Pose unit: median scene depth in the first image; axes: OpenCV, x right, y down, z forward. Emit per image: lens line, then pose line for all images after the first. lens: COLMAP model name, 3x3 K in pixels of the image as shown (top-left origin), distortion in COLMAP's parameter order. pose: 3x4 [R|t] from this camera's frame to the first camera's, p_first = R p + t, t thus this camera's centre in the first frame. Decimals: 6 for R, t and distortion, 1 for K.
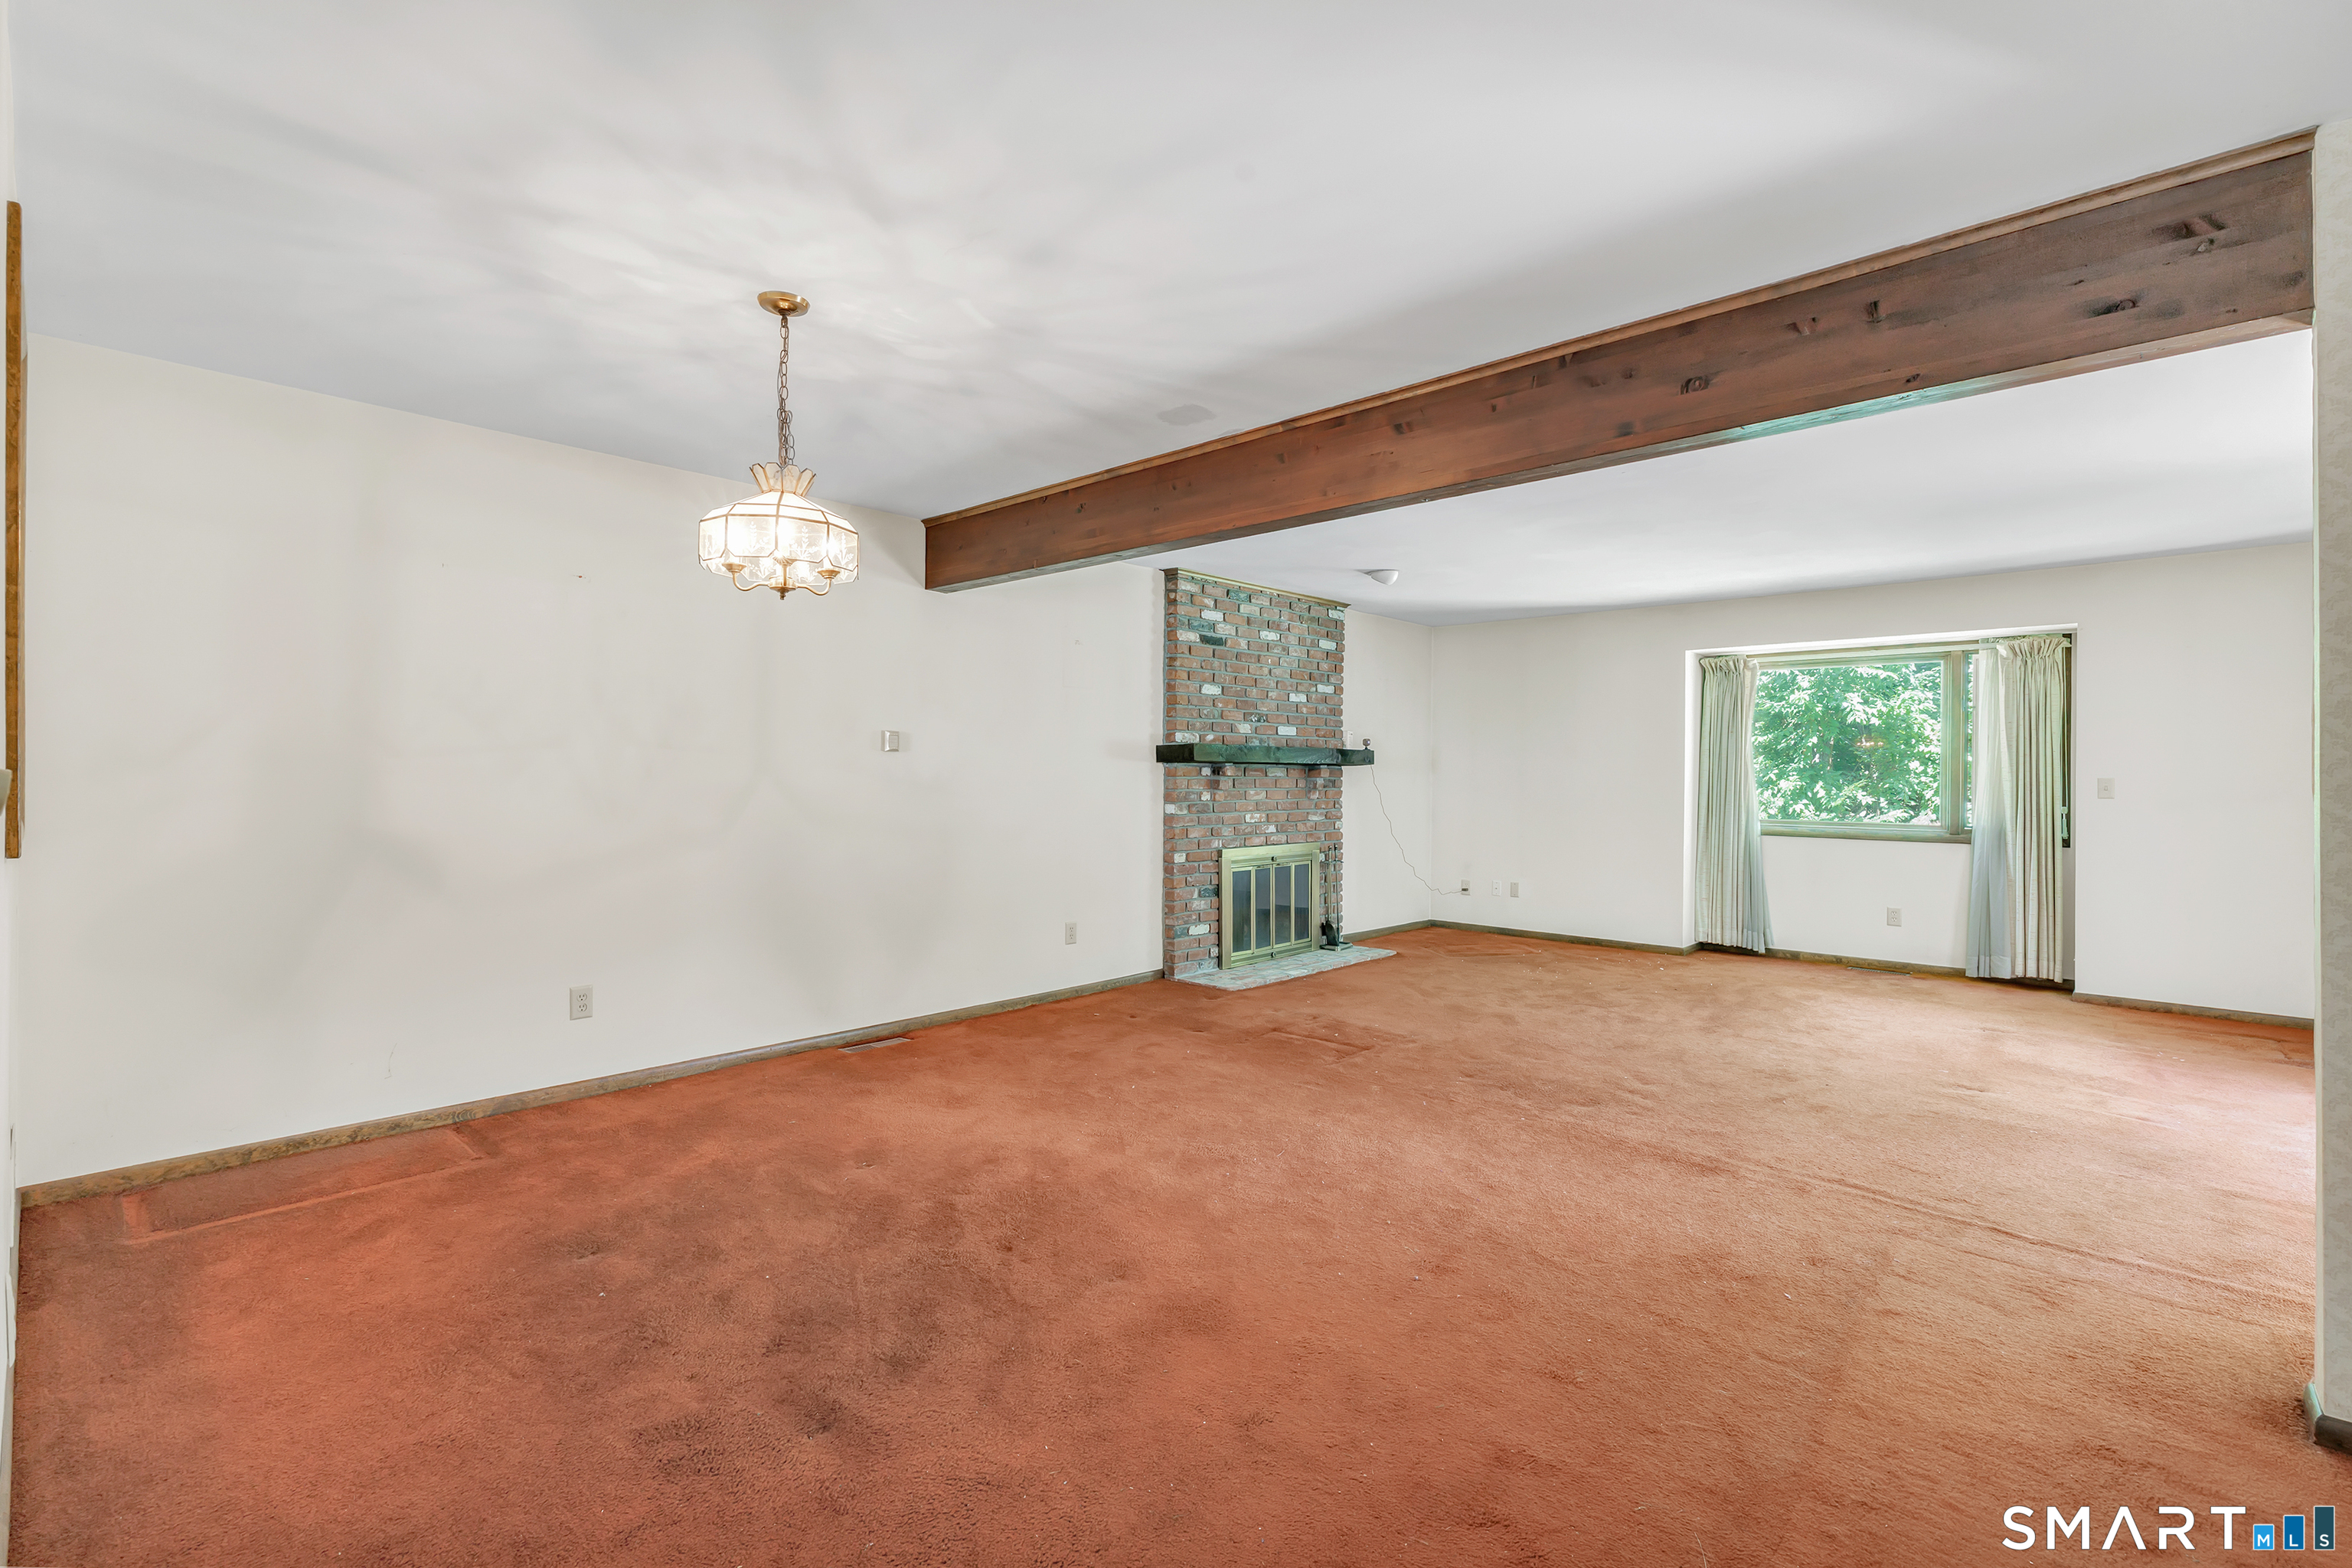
lens RADIAL K [[1072.9, 0, 1187.5], [0, 1072.9, 783.0], [0, 0, 1]] dist [-0.005348, 0.000405]
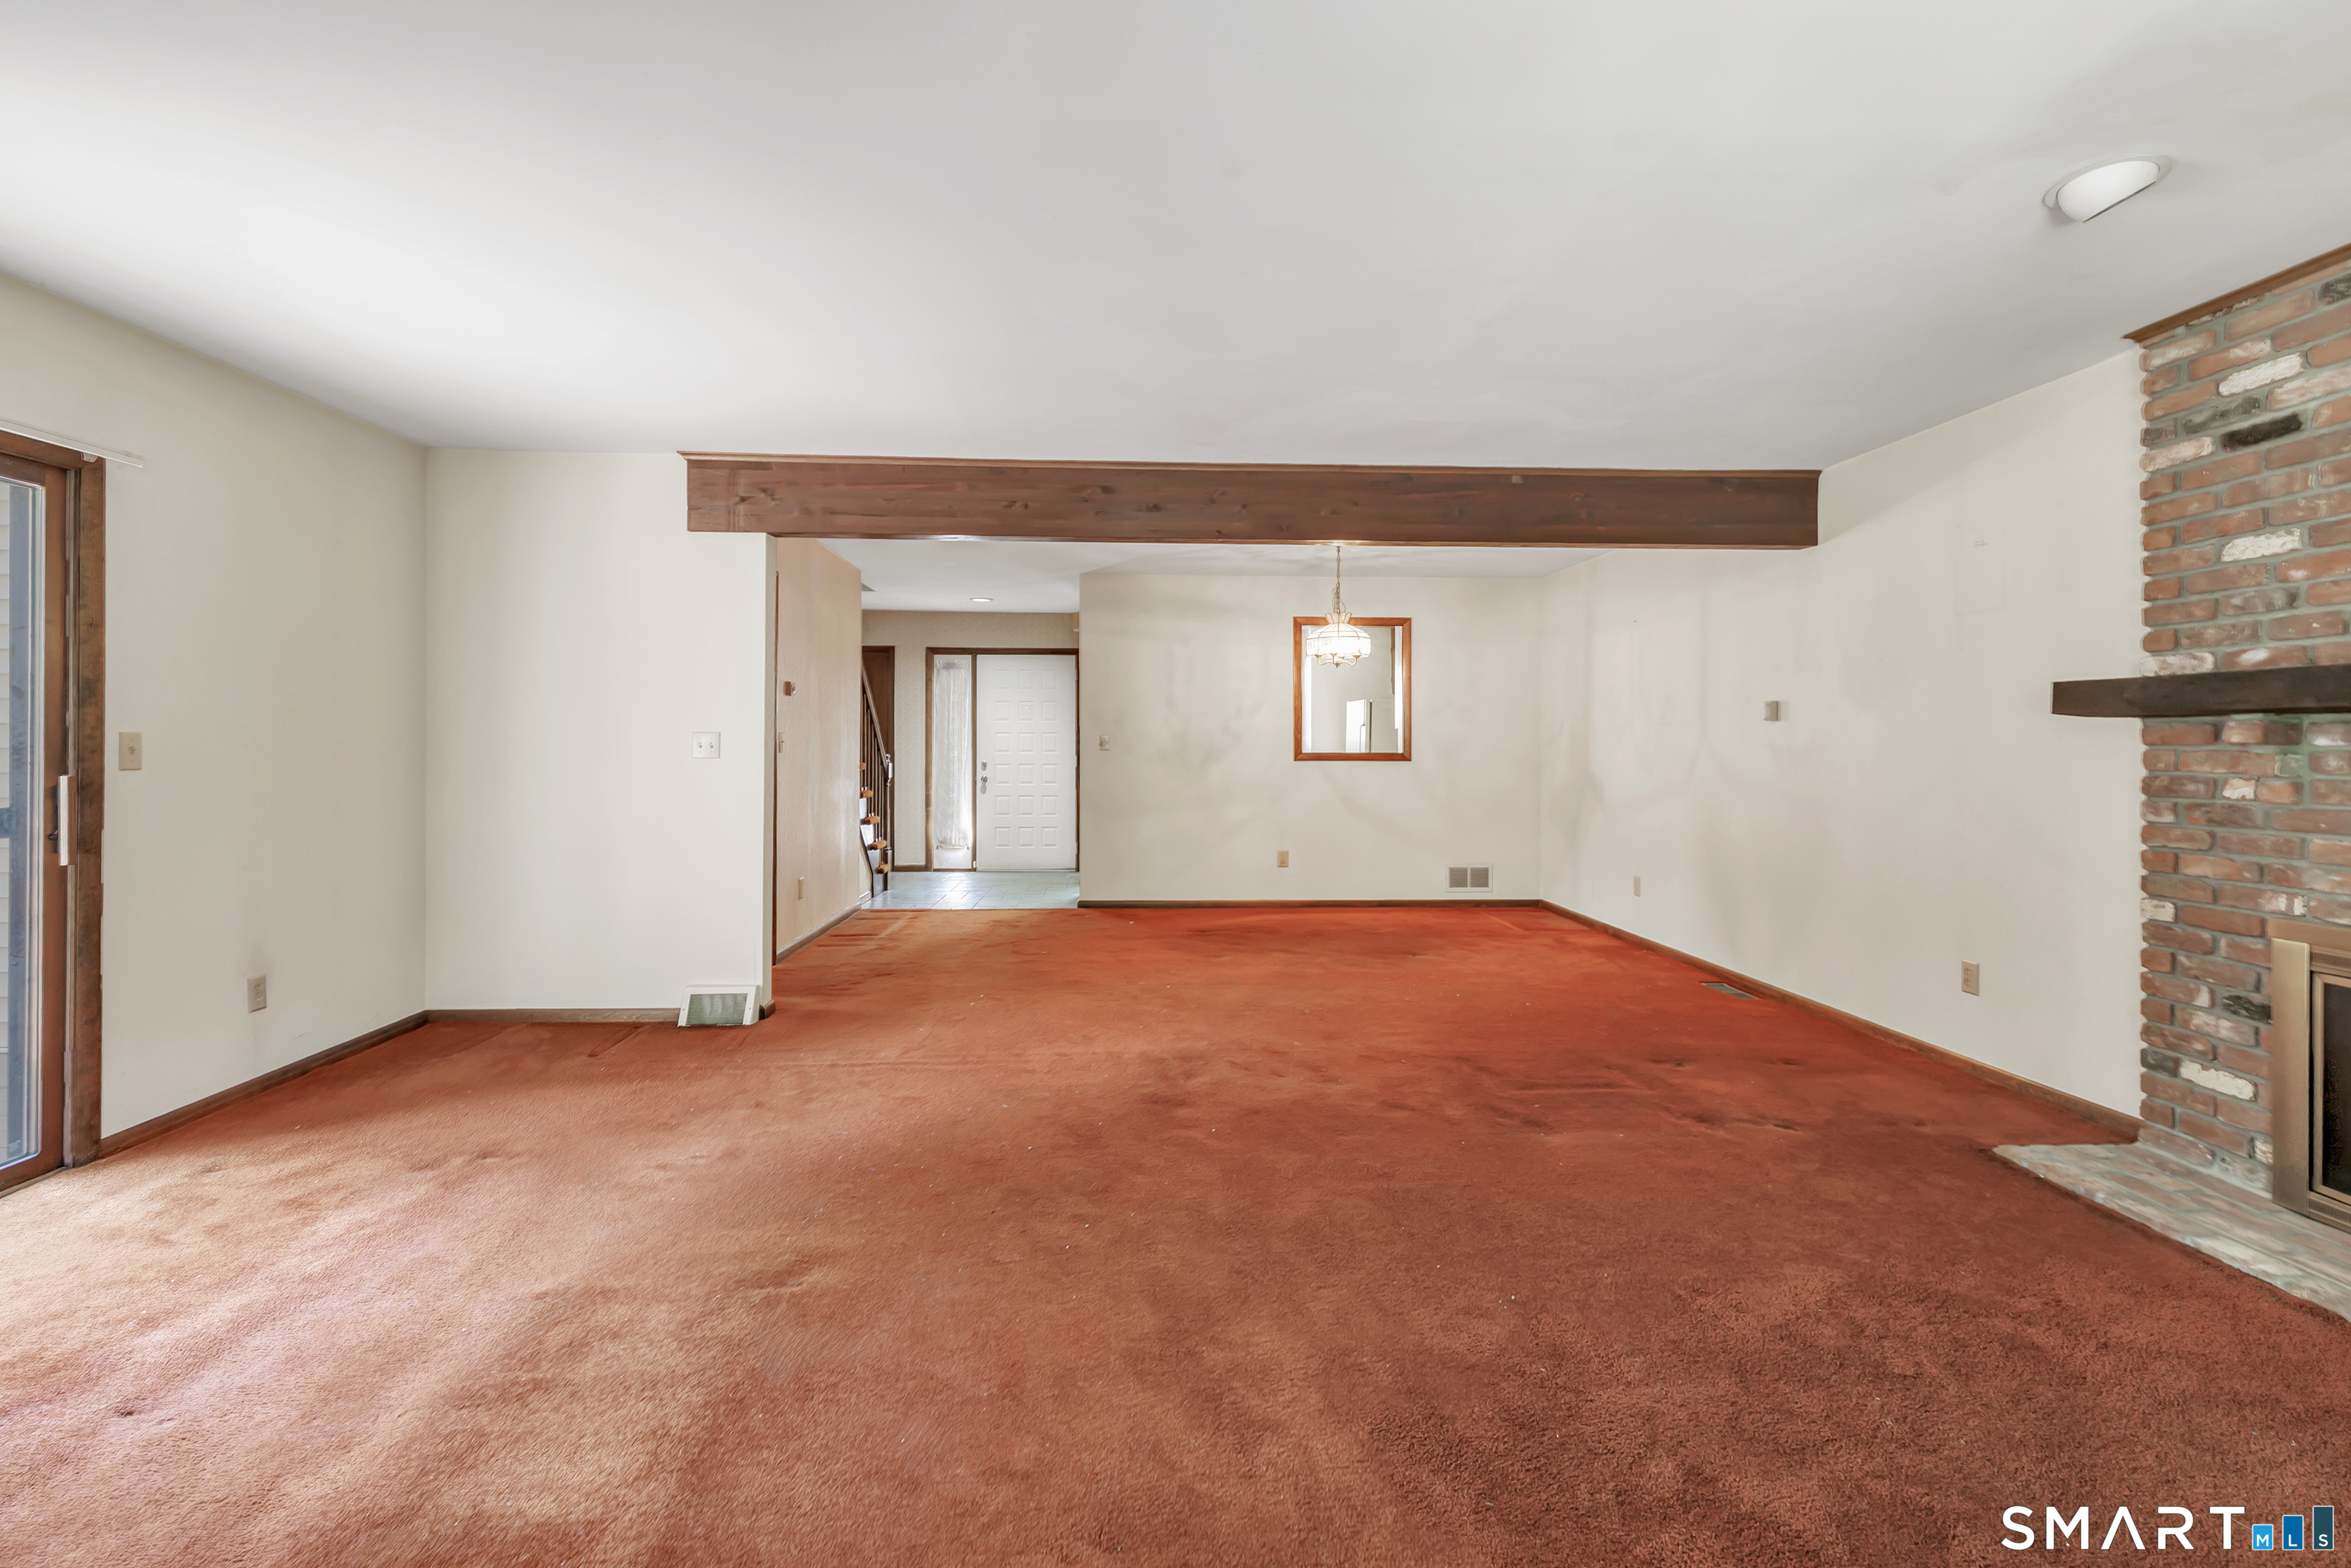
lens RADIAL K [[1038.5, 0, 1167.1], [0, 1038.5, 736.2], [0, 0, 1]] dist [0.001062, 0.000233]
pose [[-0.710451, -0.012543, -0.703635, 0.621557], [-0.013364, 0.999901, -0.004331, -0.001888], [0.703619, 0.006326, -0.710549, 0.969282]]
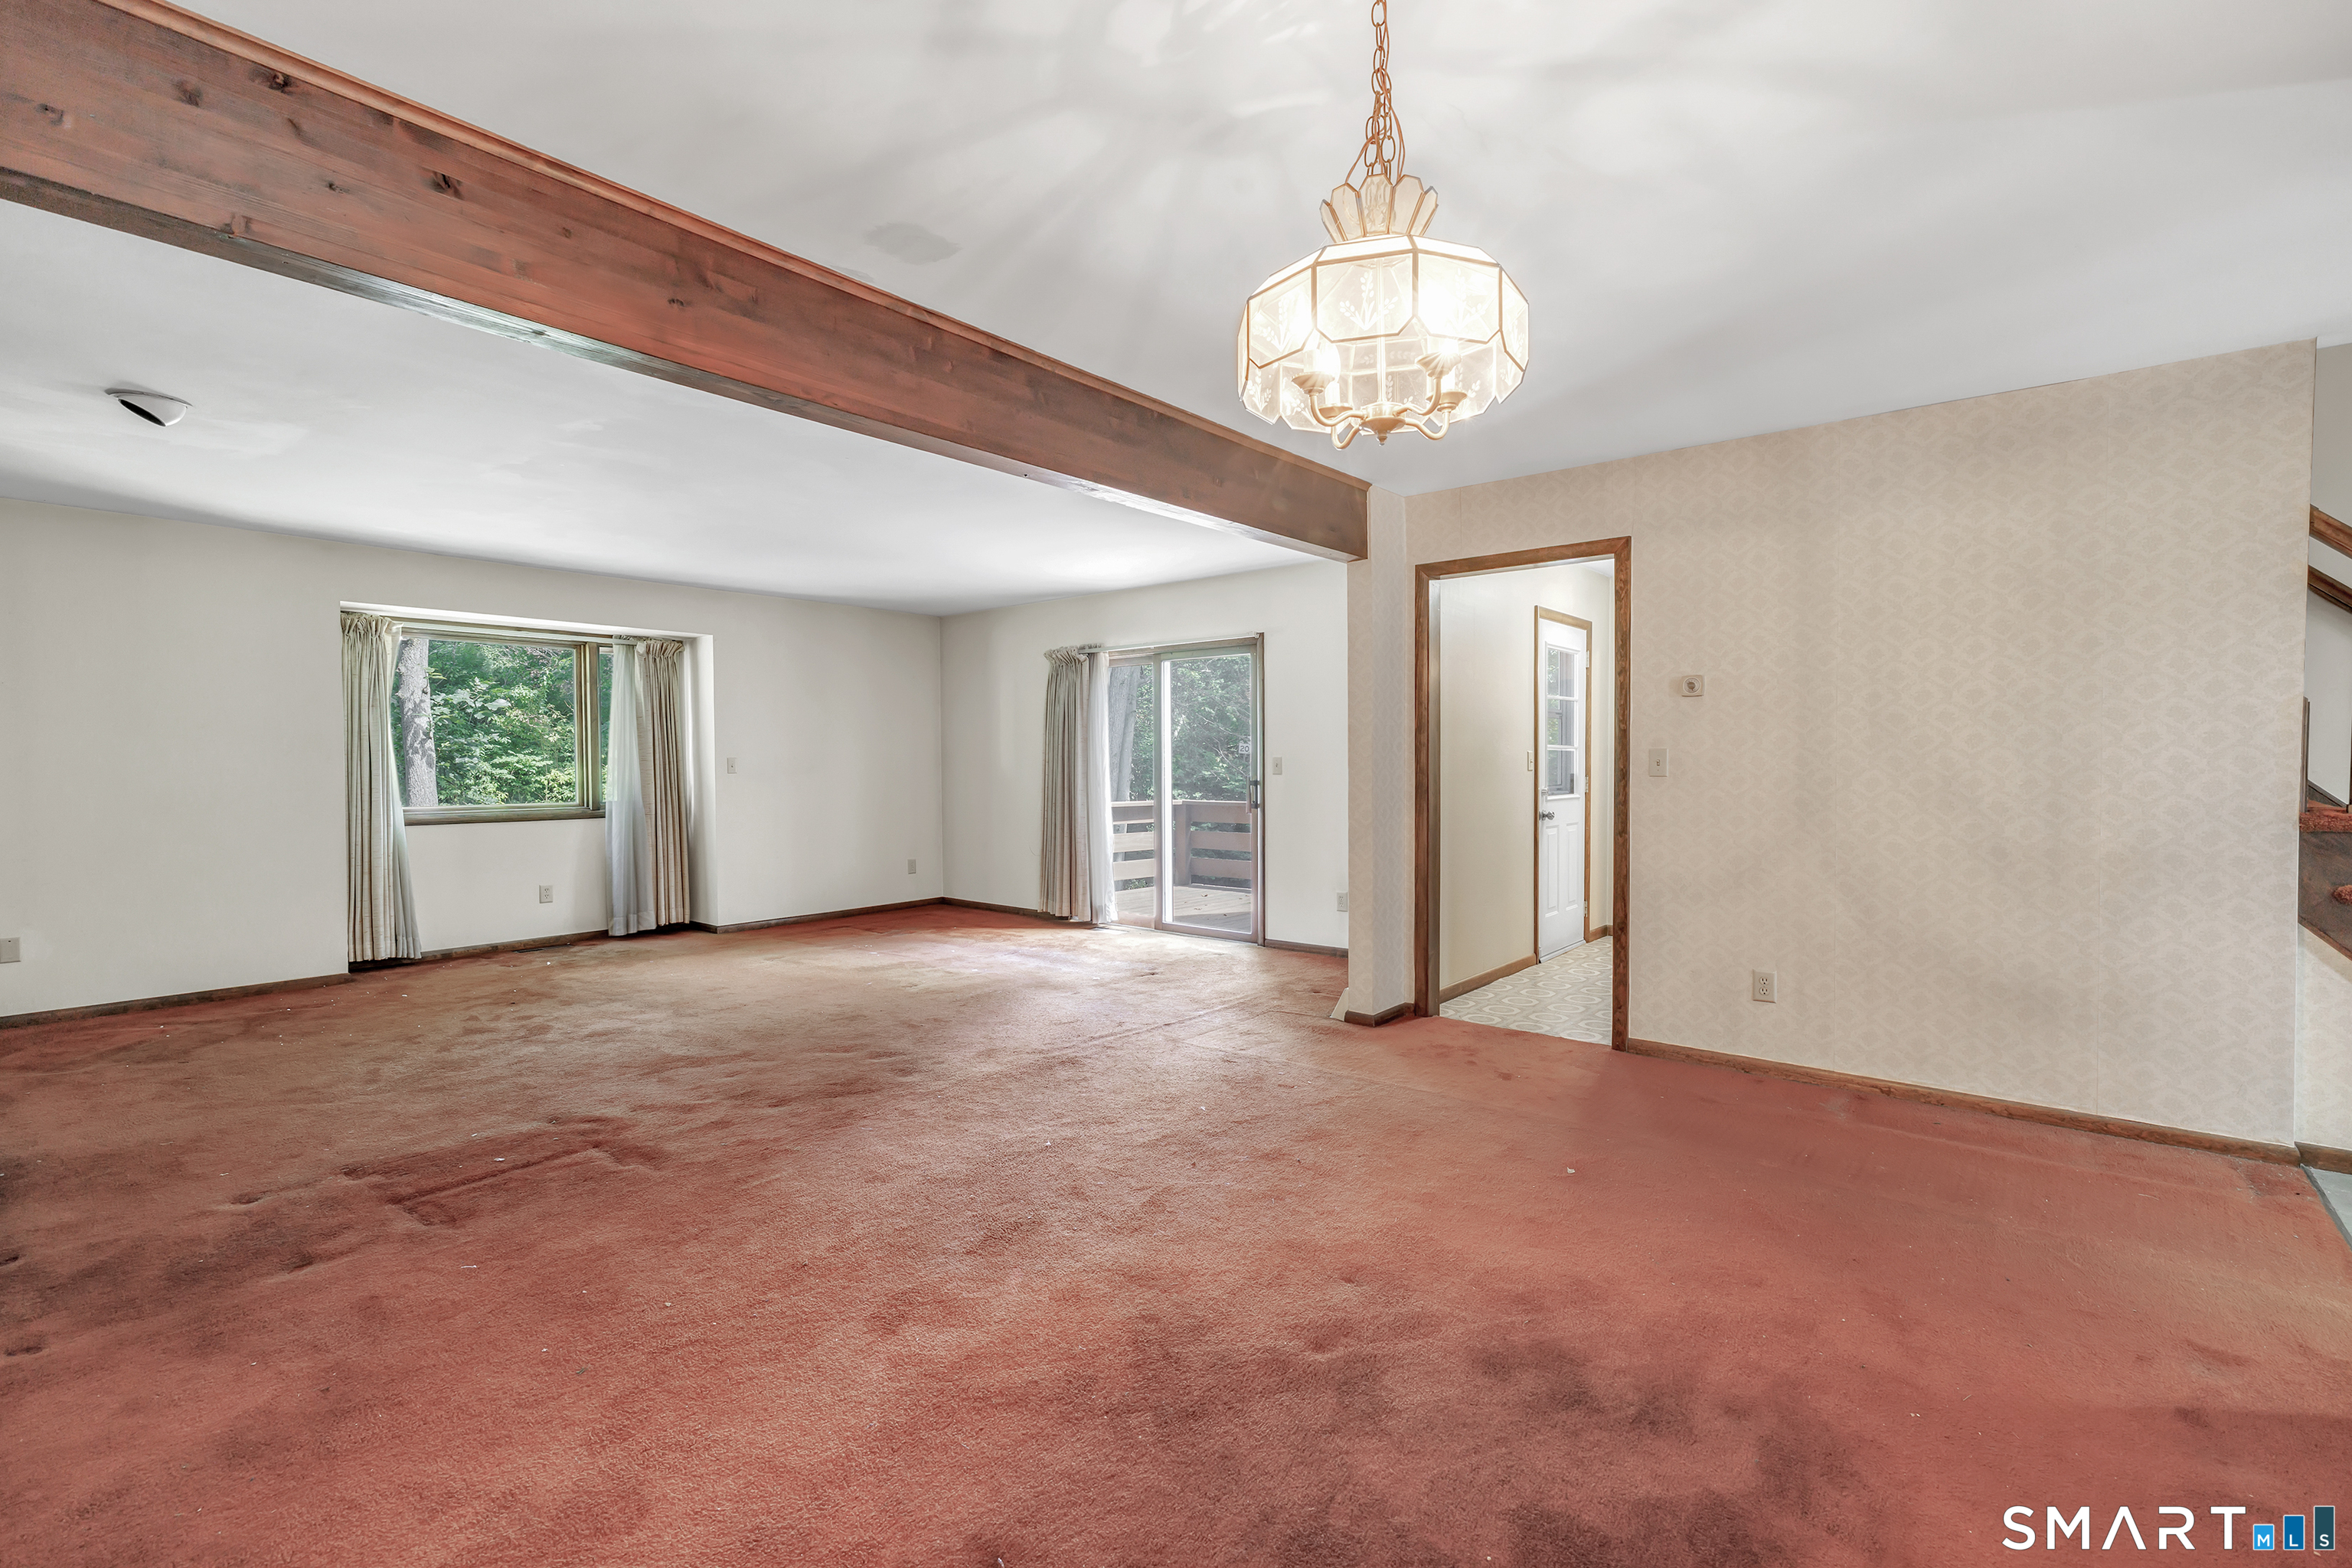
lens RADIAL K [[1035.3, 0, 1176.0], [0, 1035.3, 784.0], [0, 0, 1]] dist [0.001924, 0.000124]
pose [[-0.045893, -0.027952, 0.998555, -0.366246], [0.010525, 0.999539, 0.028463, -0.003195], [-0.998891, 0.011816, -0.045578, 0.450849]]
